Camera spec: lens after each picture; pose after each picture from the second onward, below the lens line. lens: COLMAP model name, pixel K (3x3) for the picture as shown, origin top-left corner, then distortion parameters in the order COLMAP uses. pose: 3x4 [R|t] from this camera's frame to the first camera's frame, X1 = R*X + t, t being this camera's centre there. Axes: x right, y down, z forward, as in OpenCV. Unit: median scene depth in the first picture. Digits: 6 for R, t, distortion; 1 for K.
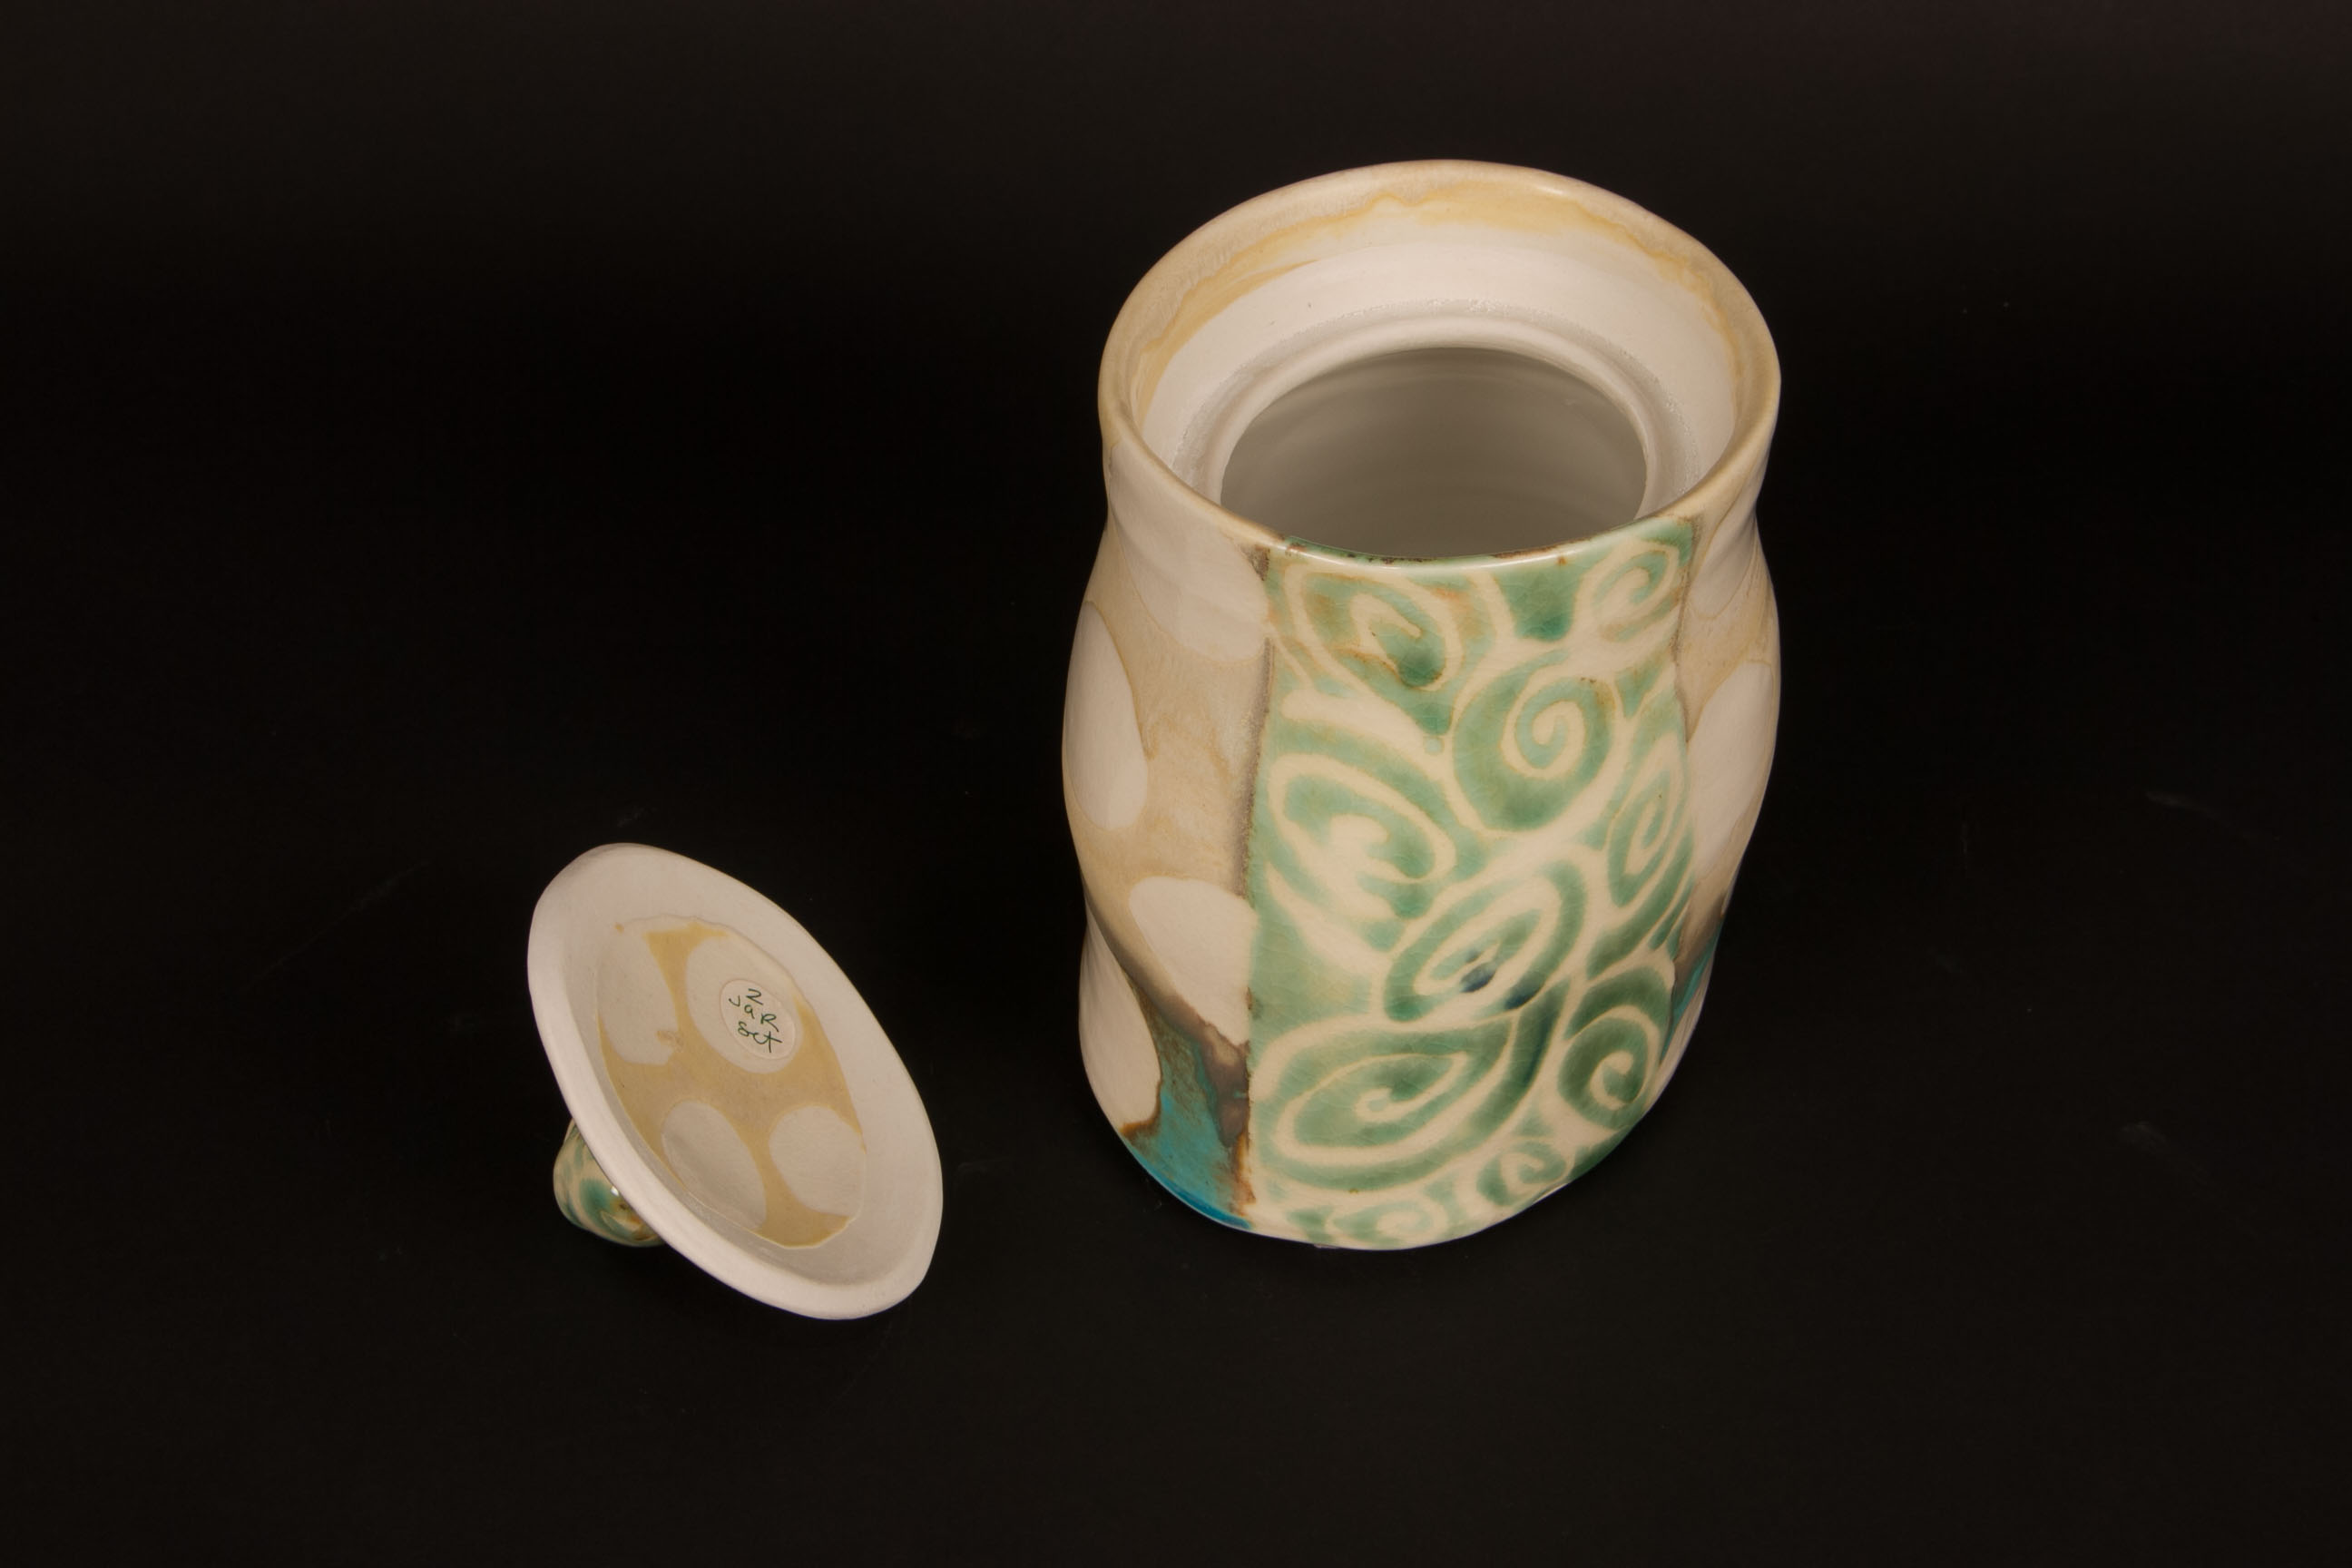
lens RADIAL K [[3827.5, 0, 1174.5], [0, 3827.5, 781.4], [0, 0, 1]] dist [-0.069155, 0.000000]
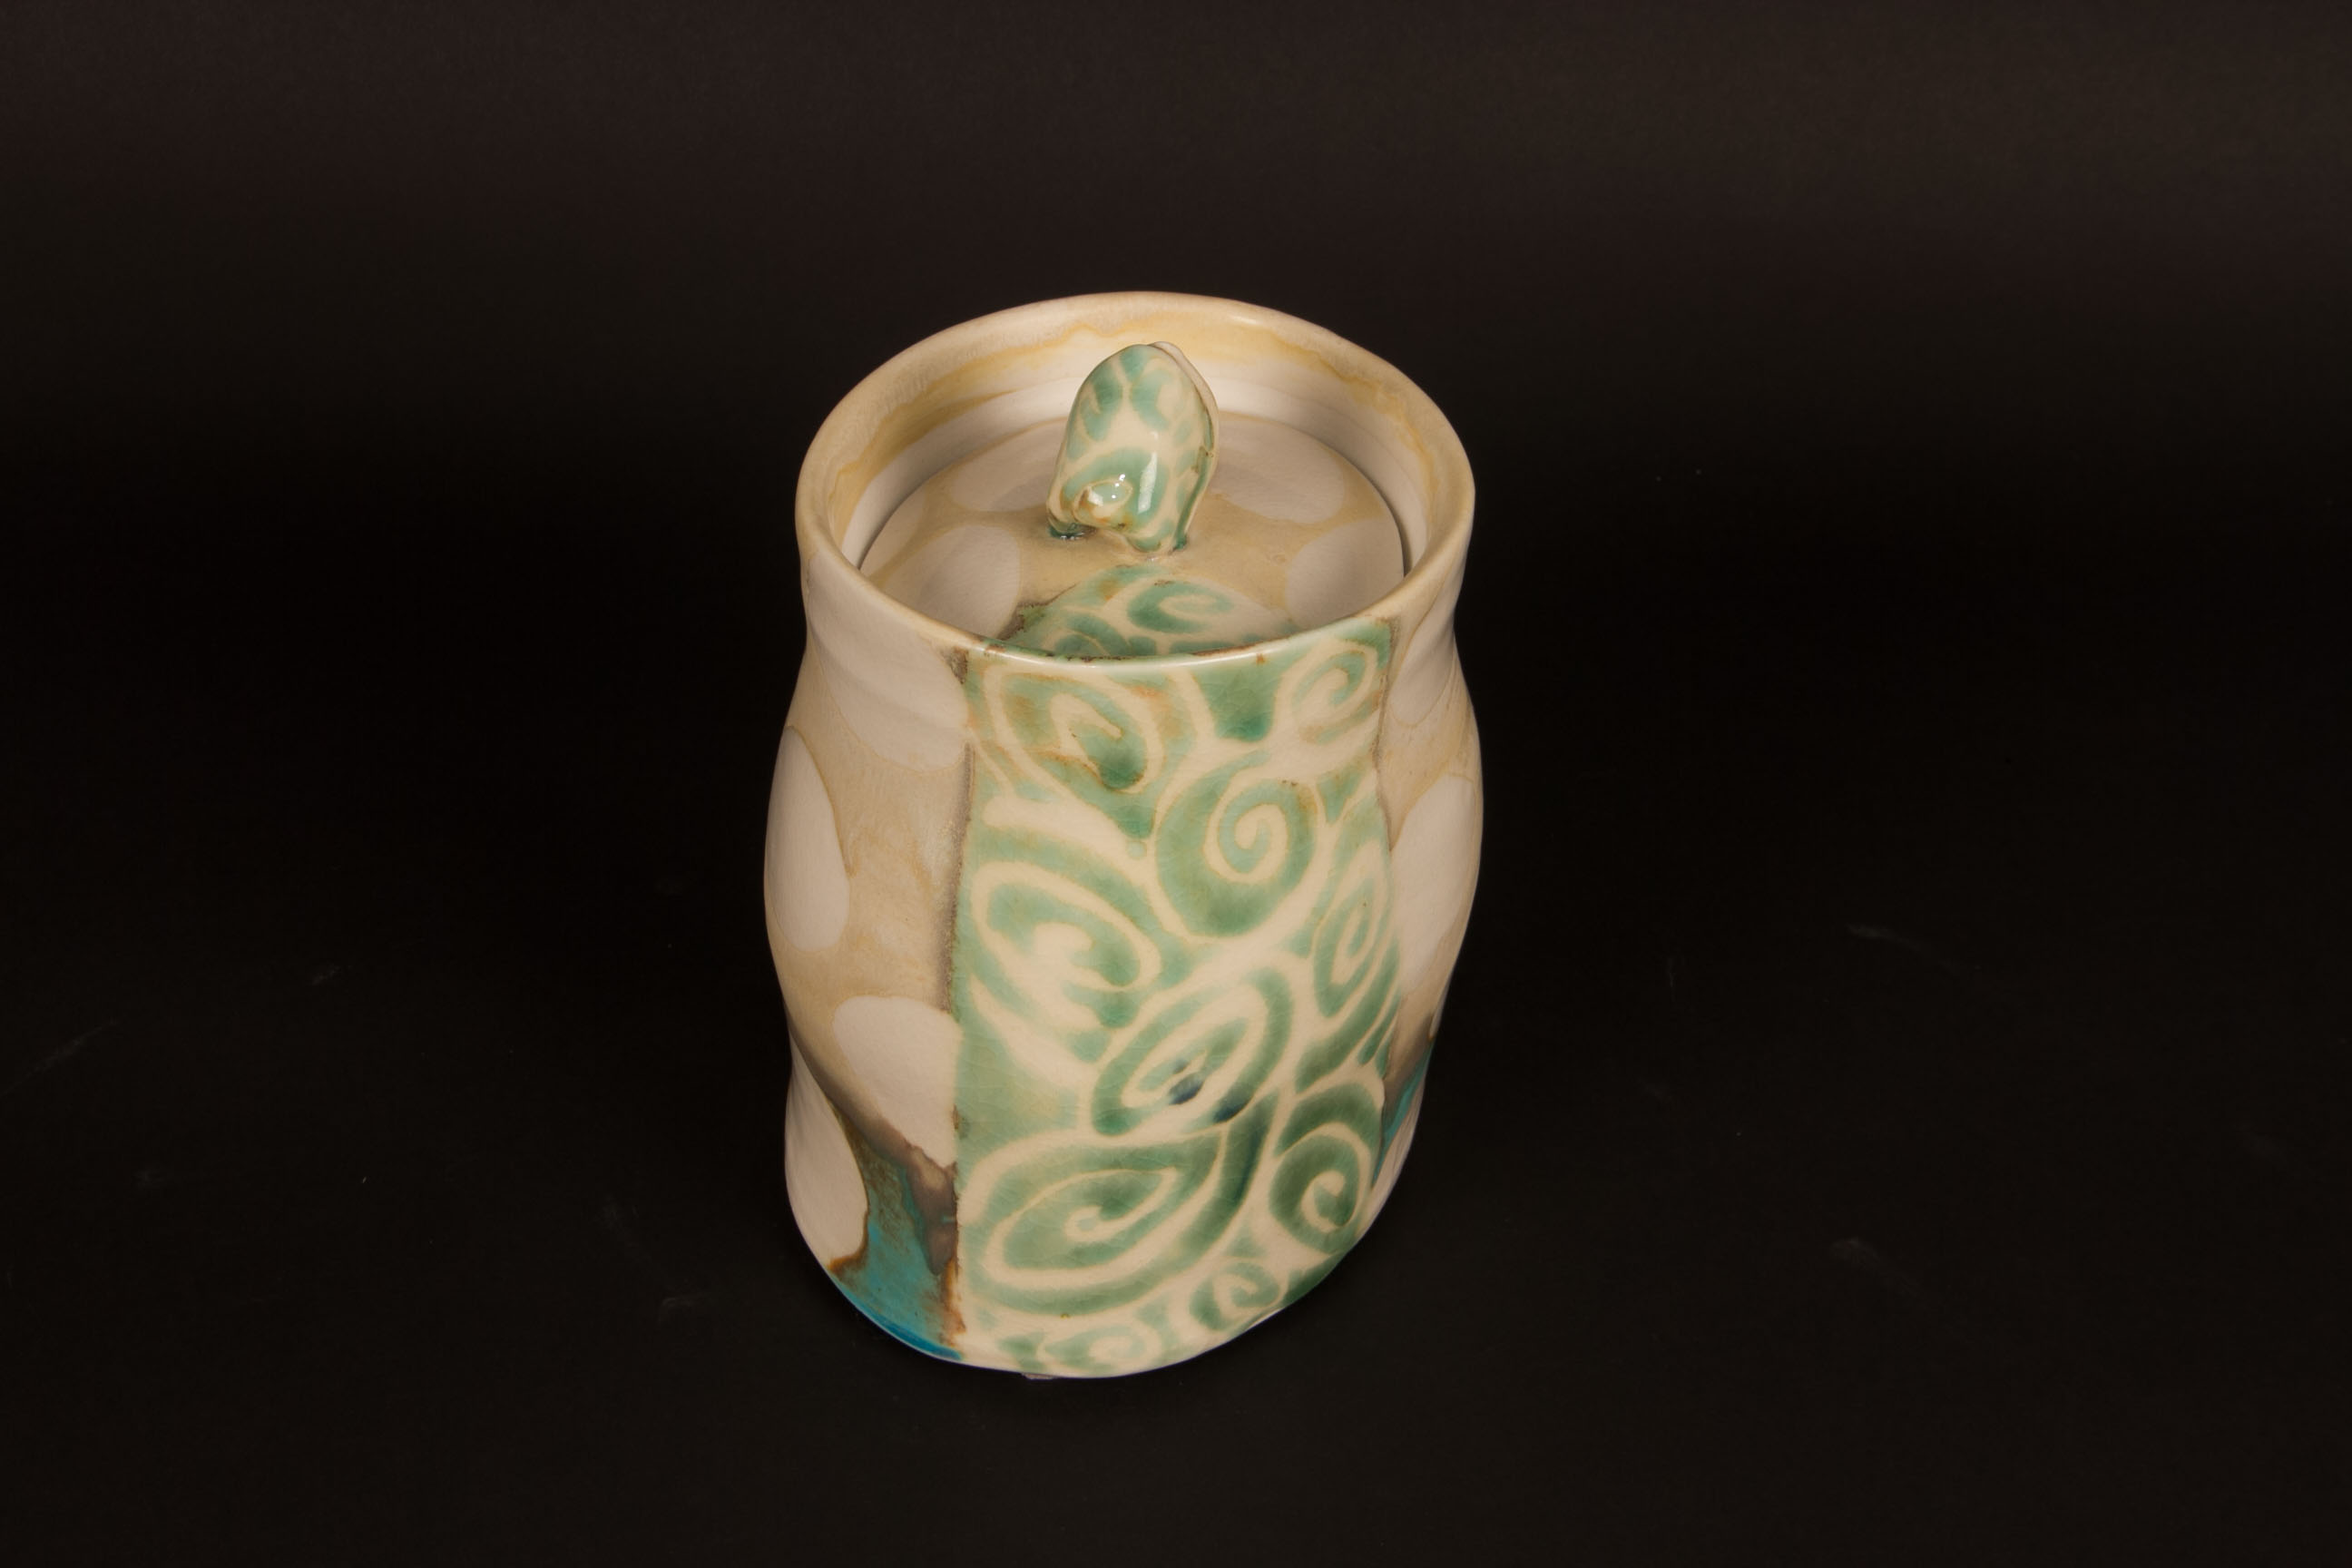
lens RADIAL K [[3827.5, 0, 1178.1], [0, 3827.5, 787.6], [0, 0, 1]] dist [-0.069155, 0.000000]
pose [[0.997135, -0.012957, 0.074524, 0.004280], [0.018715, 0.996848, -0.077095, 0.048414], [-0.073290, 0.078269, 0.994235, 0.007335]]
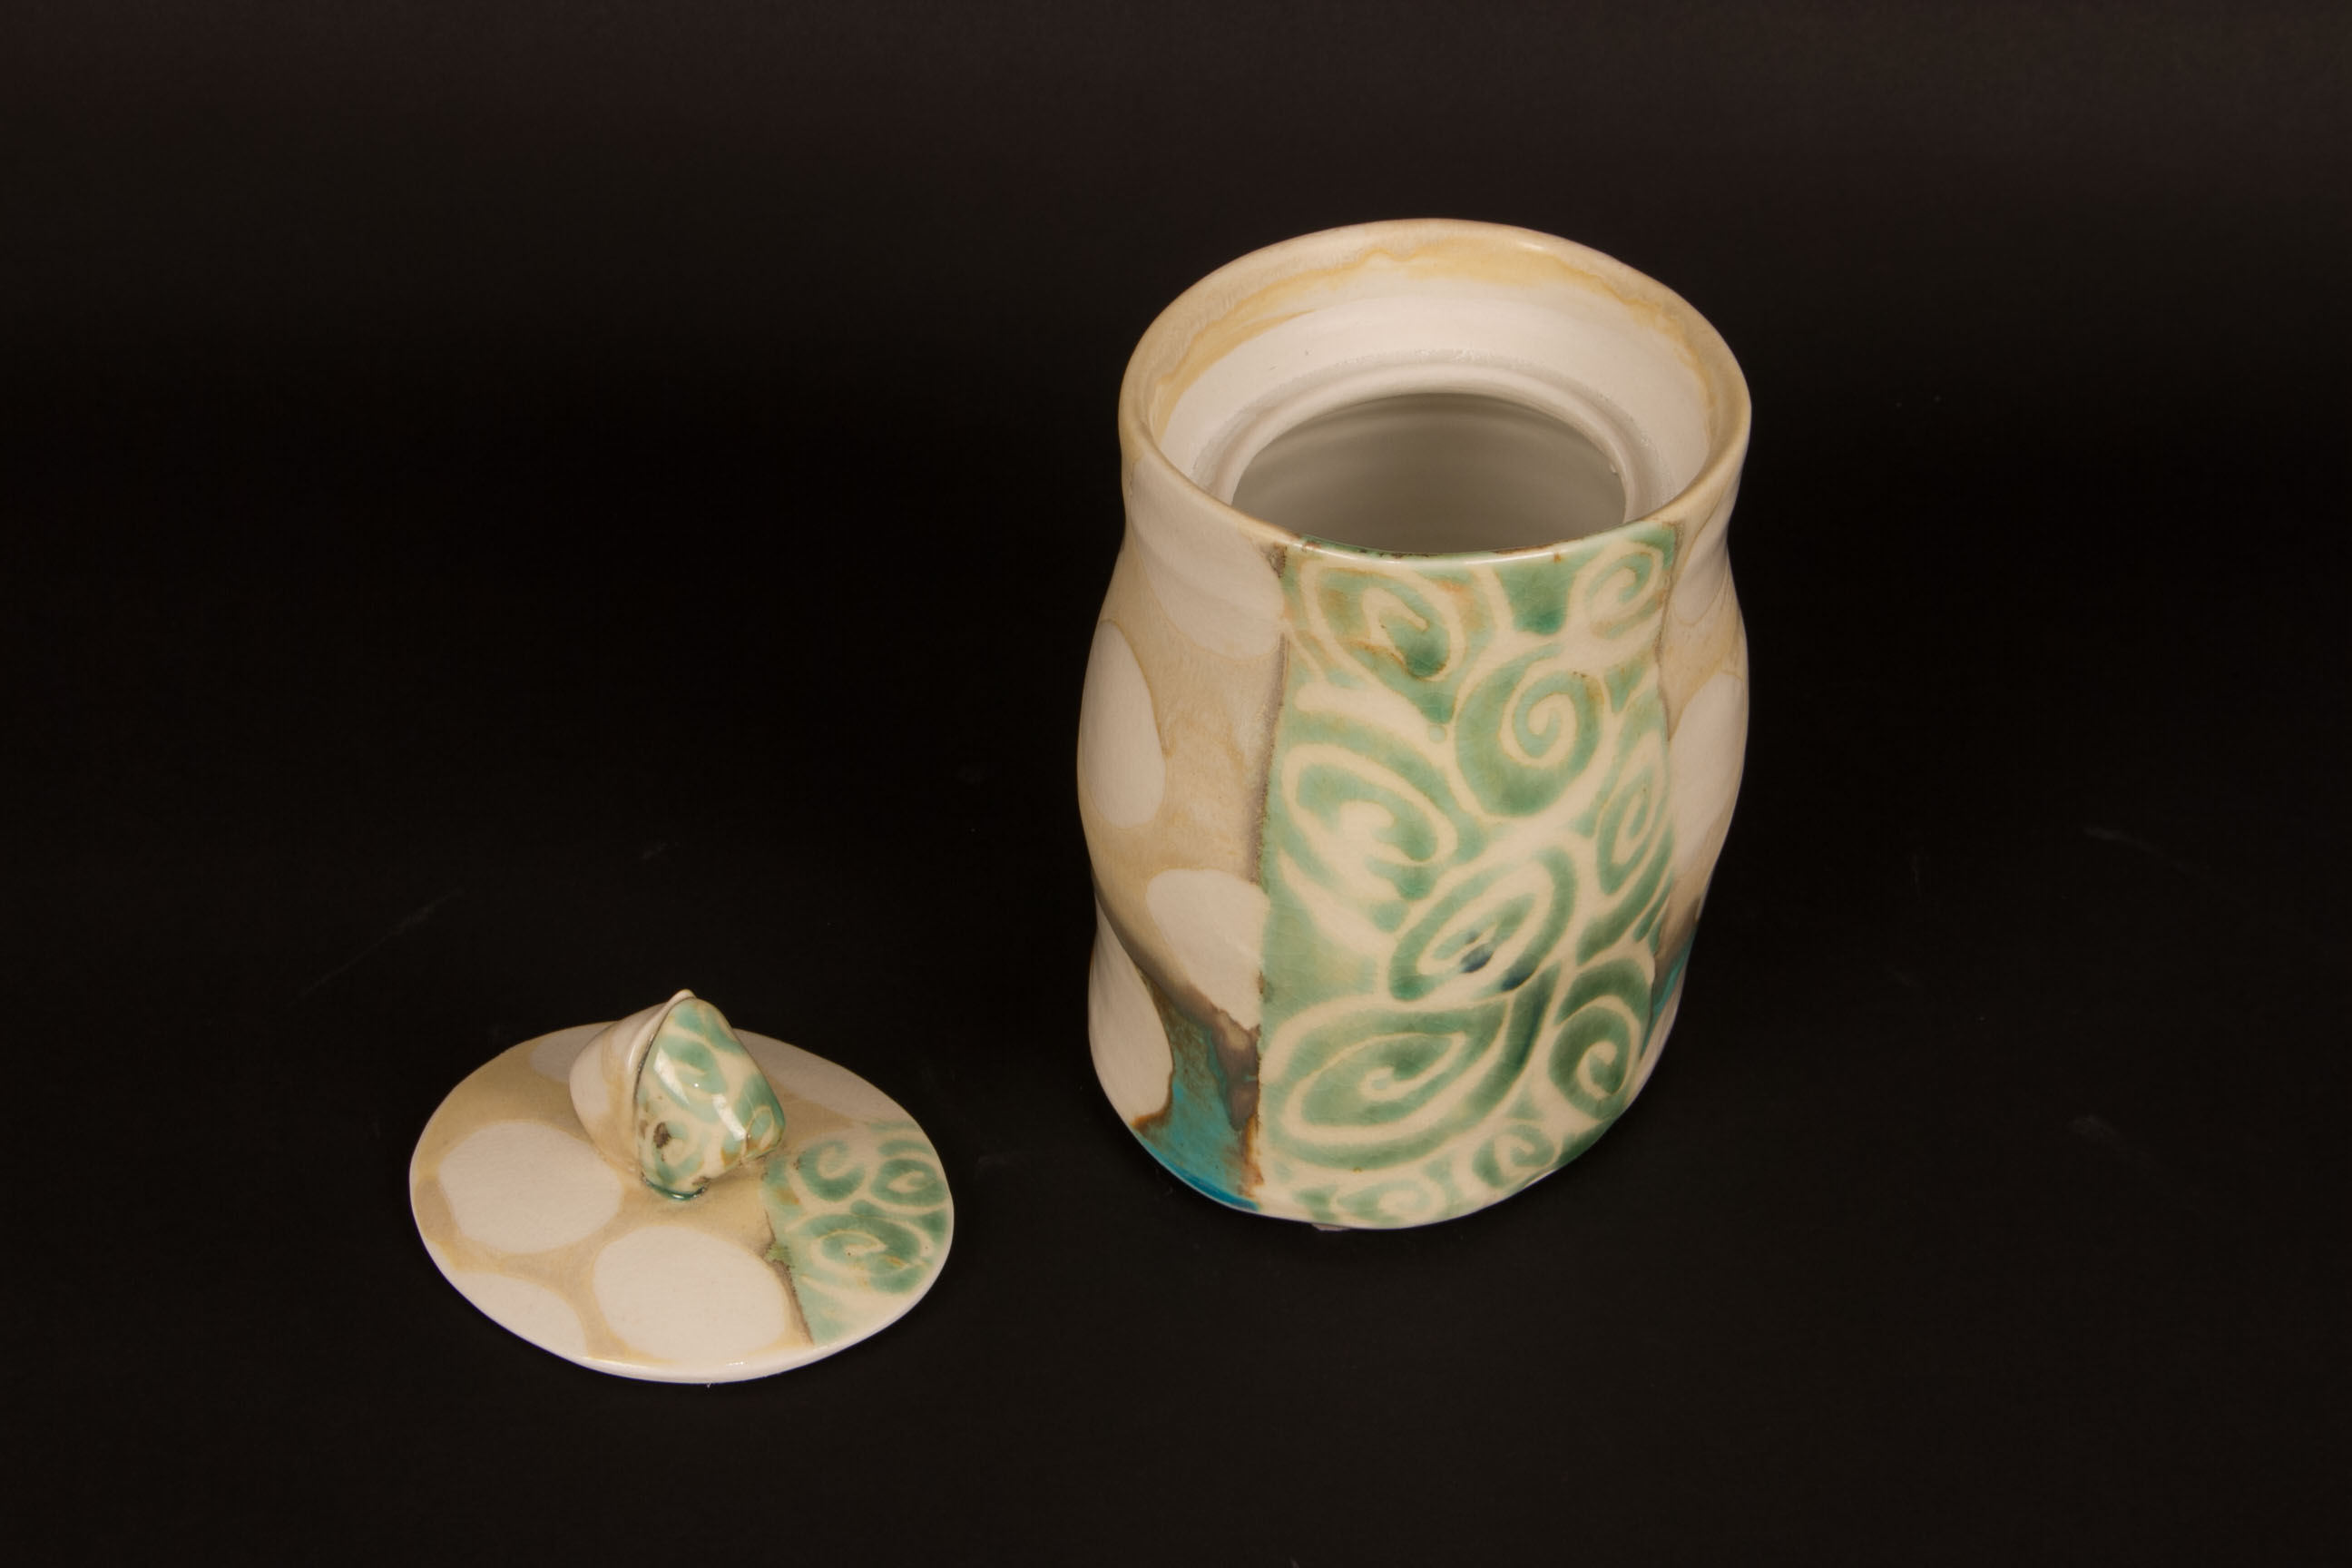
lens RADIAL K [[3827.5, 0, 1180.4], [0, 3827.5, 772.0], [0, 0, 1]] dist [-0.069155, 0.000000]
pose [[0.999530, 0.000066, 0.030644, -0.035043], [0.001982, 0.997764, -0.066810, 0.068483], [-0.030580, 0.066839, 0.997295, -0.064079]]
